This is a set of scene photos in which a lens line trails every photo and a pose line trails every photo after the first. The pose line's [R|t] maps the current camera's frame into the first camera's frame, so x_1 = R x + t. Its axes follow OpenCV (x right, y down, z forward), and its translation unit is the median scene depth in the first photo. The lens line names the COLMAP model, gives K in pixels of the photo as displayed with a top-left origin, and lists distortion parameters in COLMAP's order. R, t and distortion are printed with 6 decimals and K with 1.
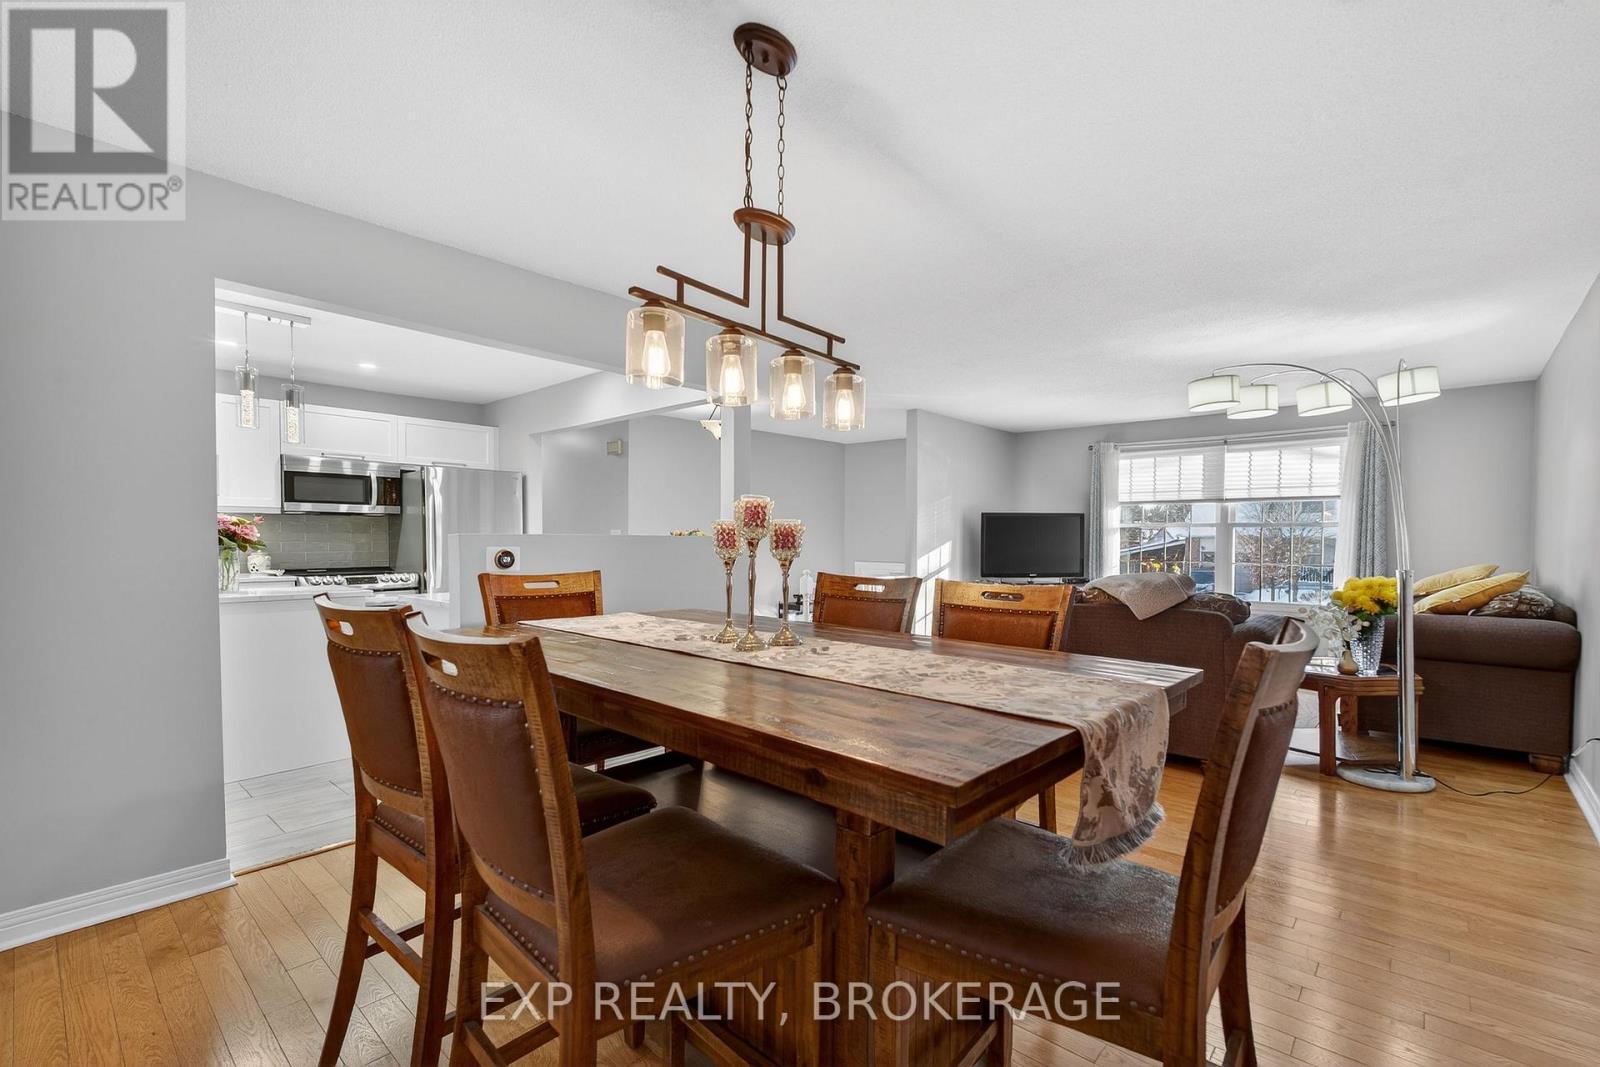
lens RADIAL K [[701.9, 0, 794.6], [0, 701.9, 553.0], [0, 0, 1]] dist [0.002574, -0.000065]
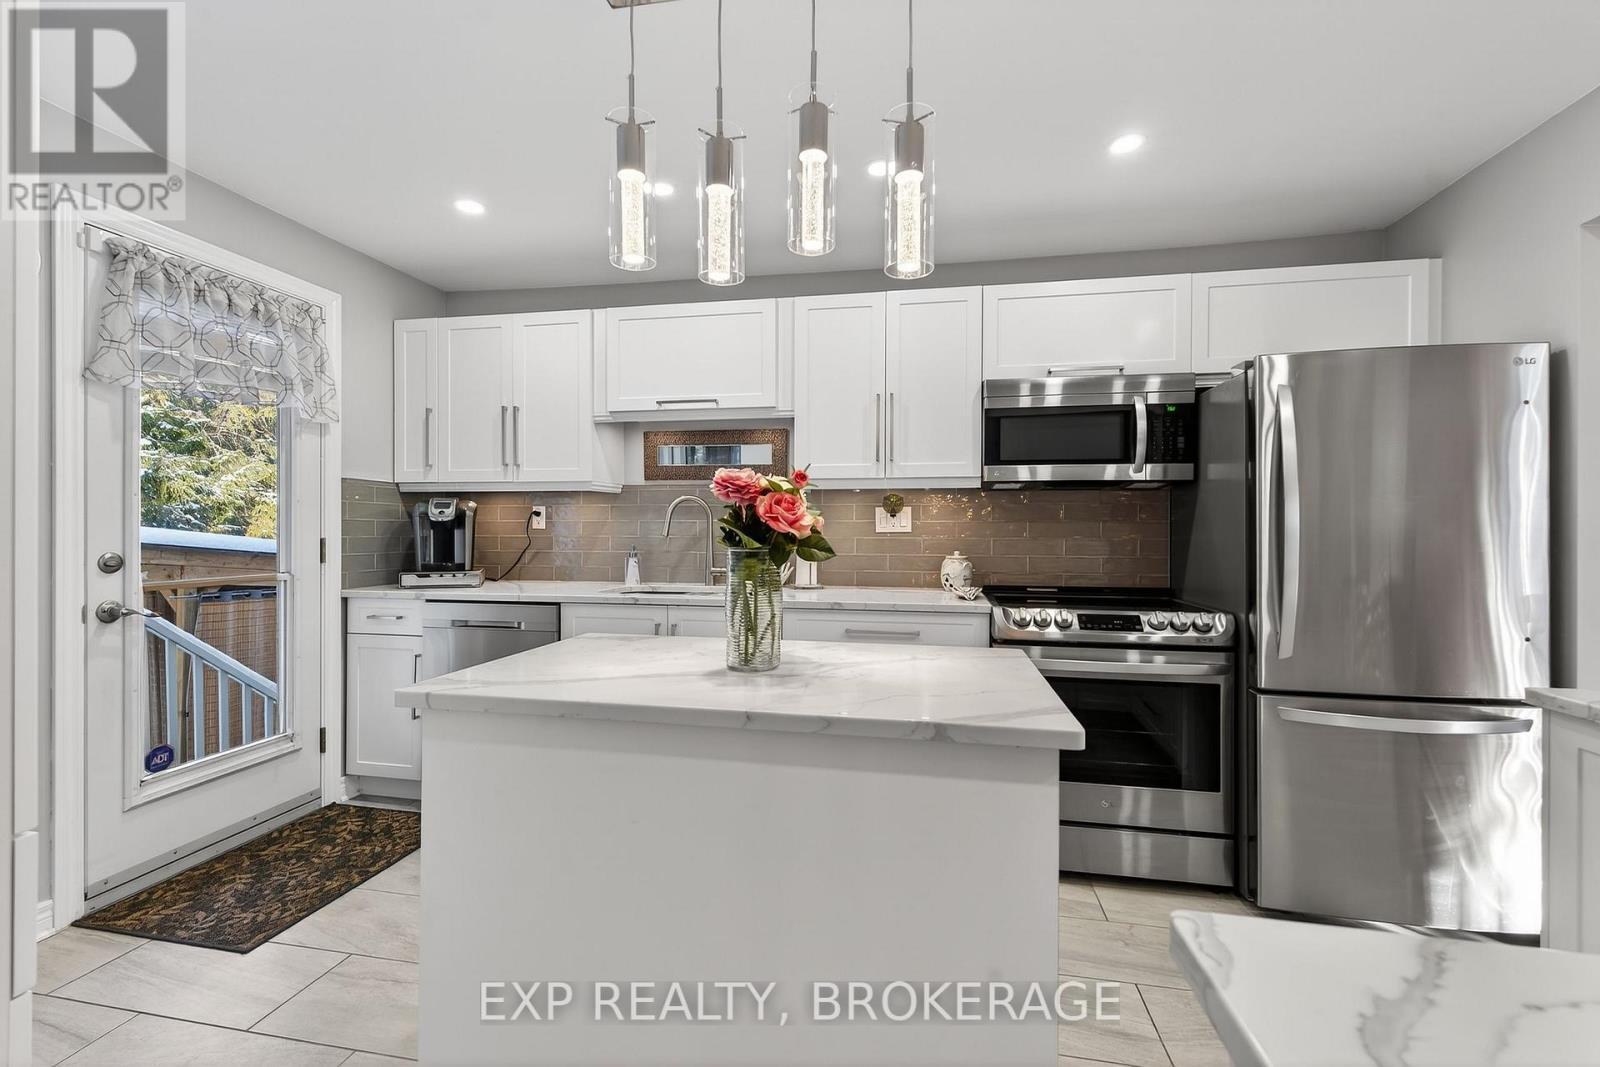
lens RADIAL K [[695.7, 0, 798.4], [0, 695.7, 529.1], [0, 0, 1]] dist [0.009925, -0.000361]
pose [[0.513301, -0.000450, -0.858208, -0.311090], [-0.021424, 0.999682, -0.013338, -0.011016], [0.857941, 0.025232, 0.513128, 0.560078]]
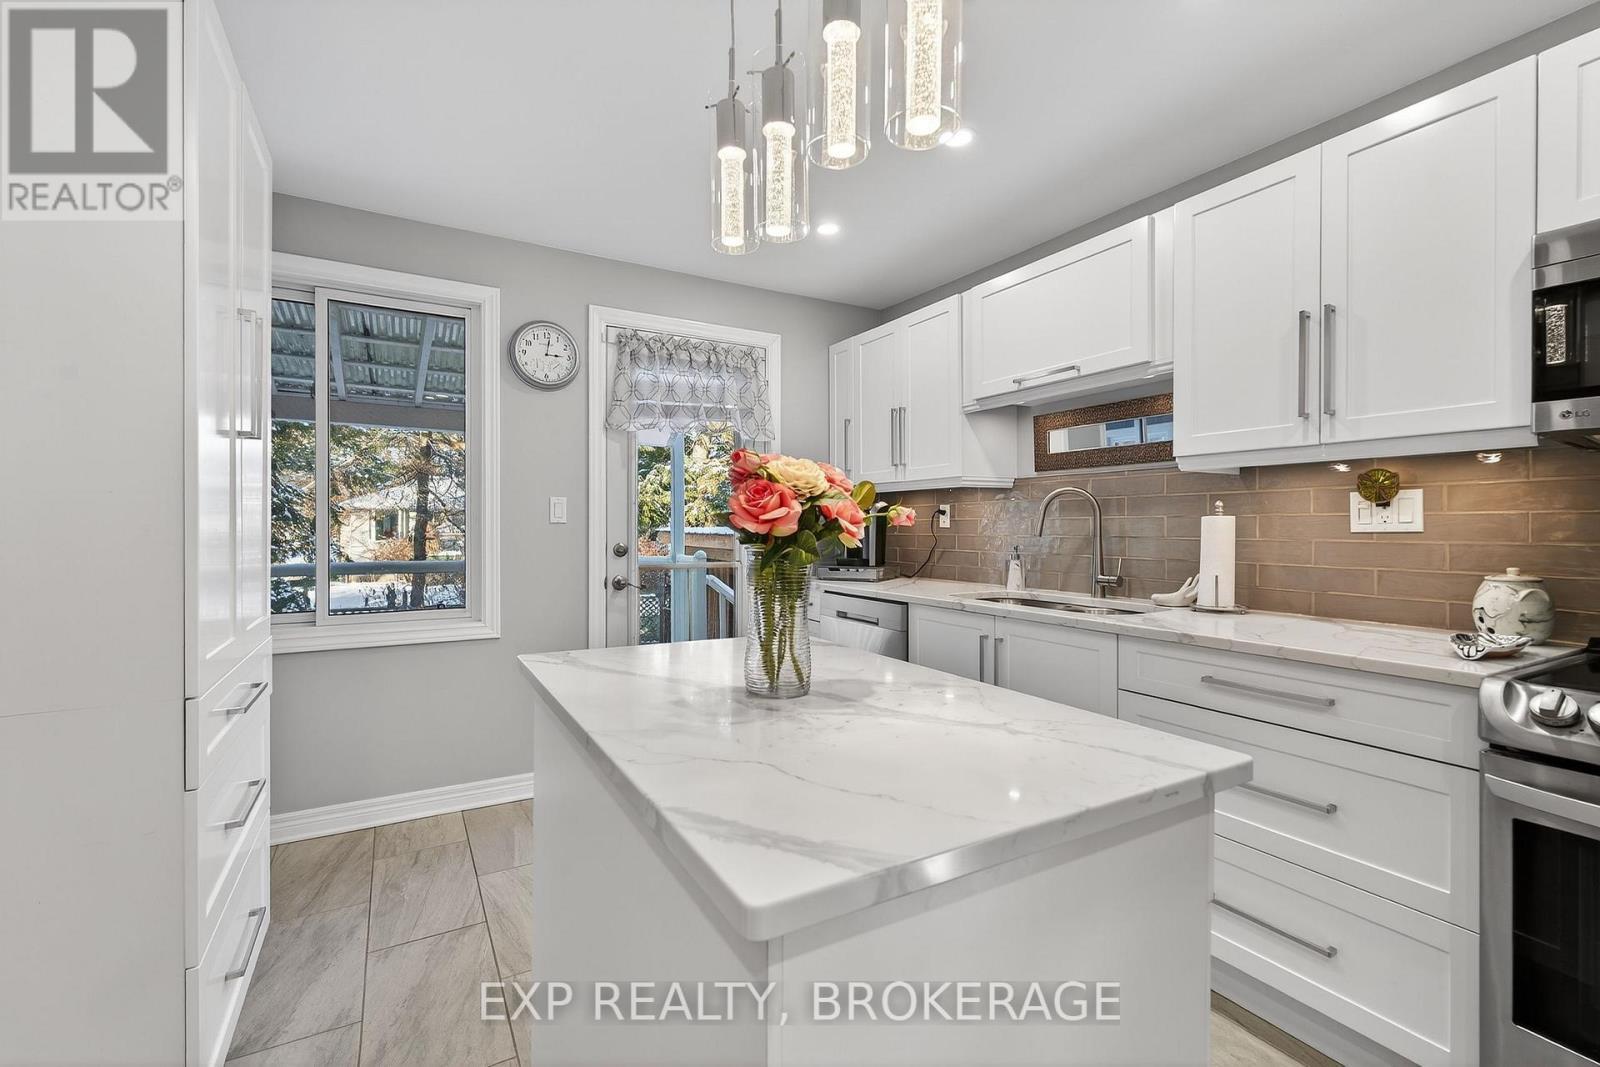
lens RADIAL K [[695.7, 0, 798.4], [0, 695.7, 529.1], [0, 0, 1]] dist [0.009925, -0.000361]
pose [[-0.310016, -0.001207, -0.950731, -0.341784], [-0.025247, 0.999657, 0.006963, -0.014460], [0.950396, 0.026162, -0.309940, 0.761401]]
